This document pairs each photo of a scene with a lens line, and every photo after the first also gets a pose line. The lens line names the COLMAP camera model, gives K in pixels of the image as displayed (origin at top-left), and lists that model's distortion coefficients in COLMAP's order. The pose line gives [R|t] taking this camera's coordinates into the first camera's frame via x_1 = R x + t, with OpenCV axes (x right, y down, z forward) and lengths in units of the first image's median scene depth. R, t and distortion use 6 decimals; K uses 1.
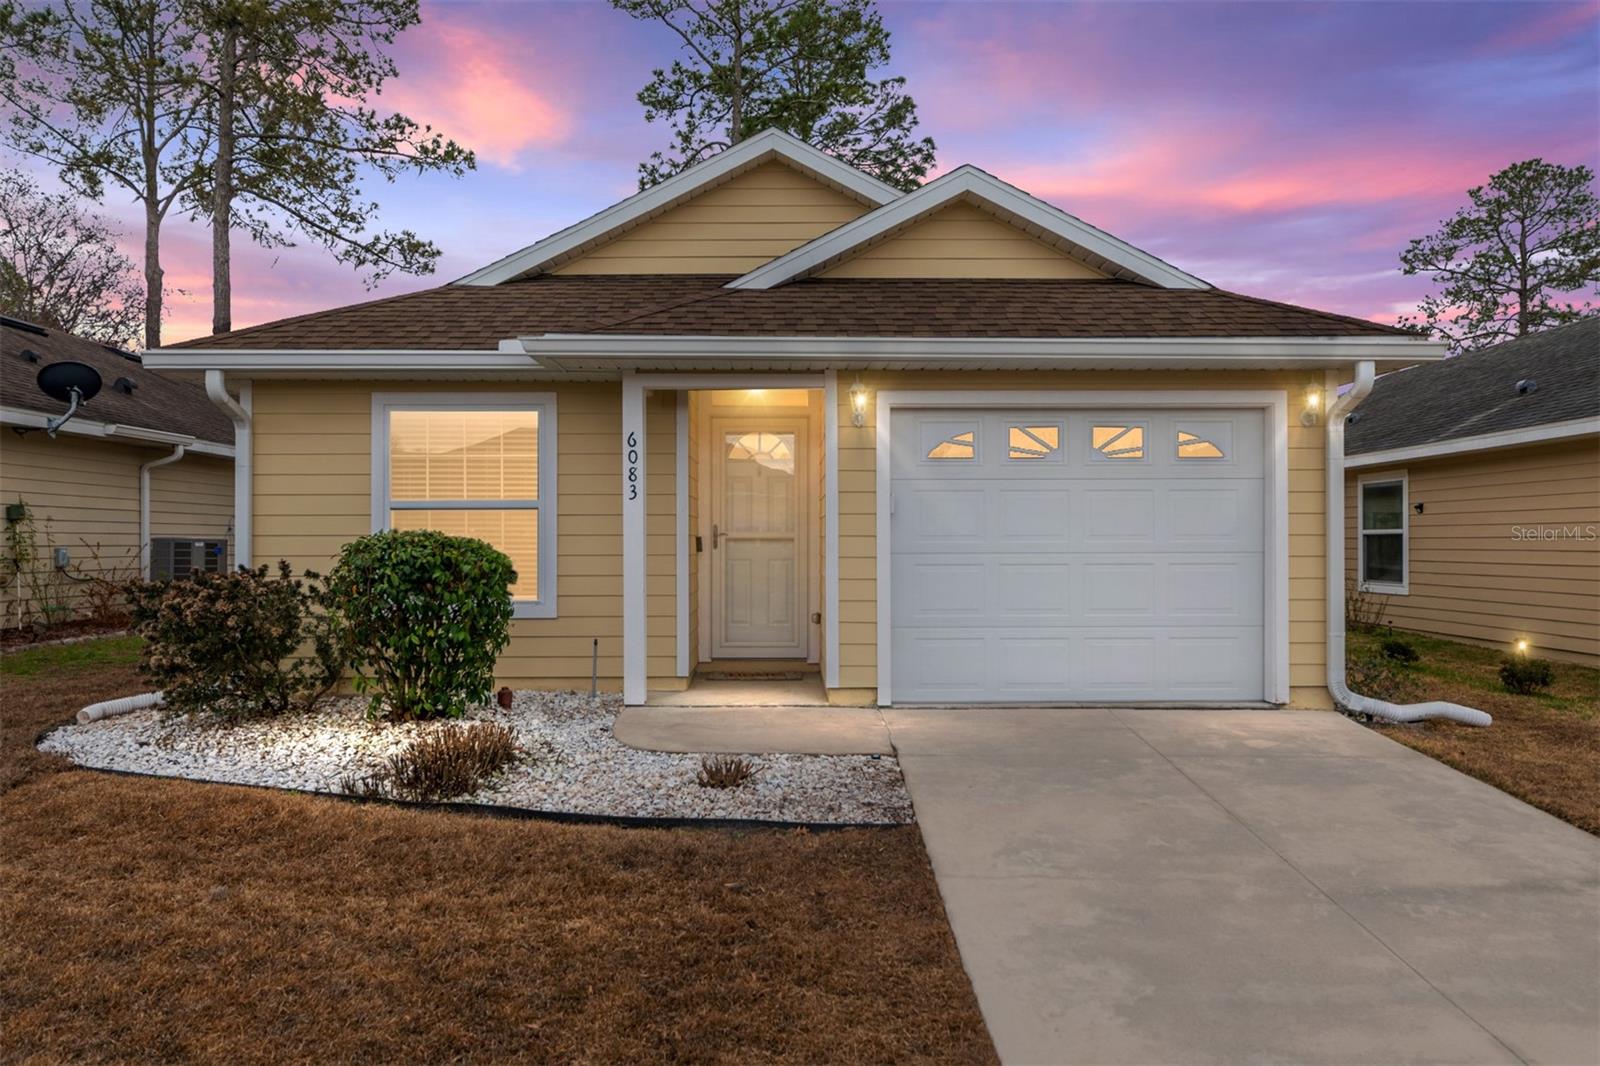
lens RADIAL K [[1247.0, 0, 800.3], [0, 1247.0, 535.7], [0, 0, 1]] dist [0.001453, 0.000048]
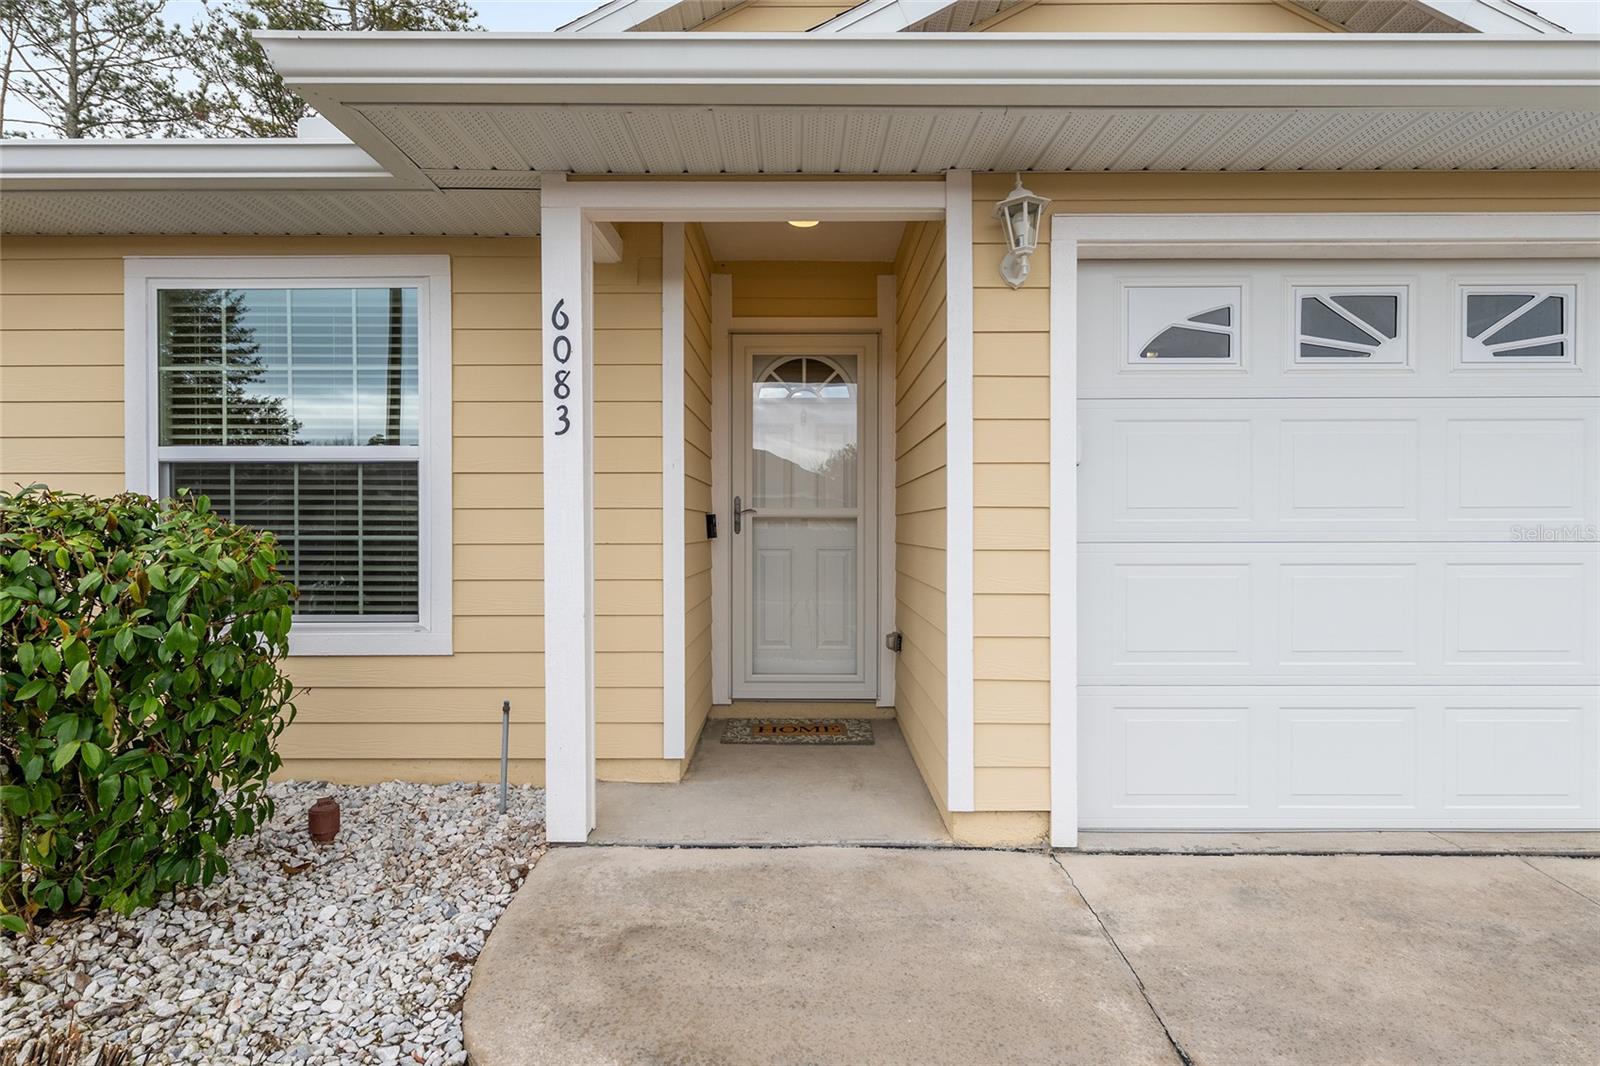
lens RADIAL K [[806.4, 0, 801.1], [0, 806.4, 532.1], [0, 0, 1]] dist [-0.000053, 0.000332]
pose [[0.999926, 0.000585, -0.012123, -0.033572], [-0.000483, 0.999964, 0.008460, 0.007251], [0.012127, -0.008454, 0.999891, 0.659477]]
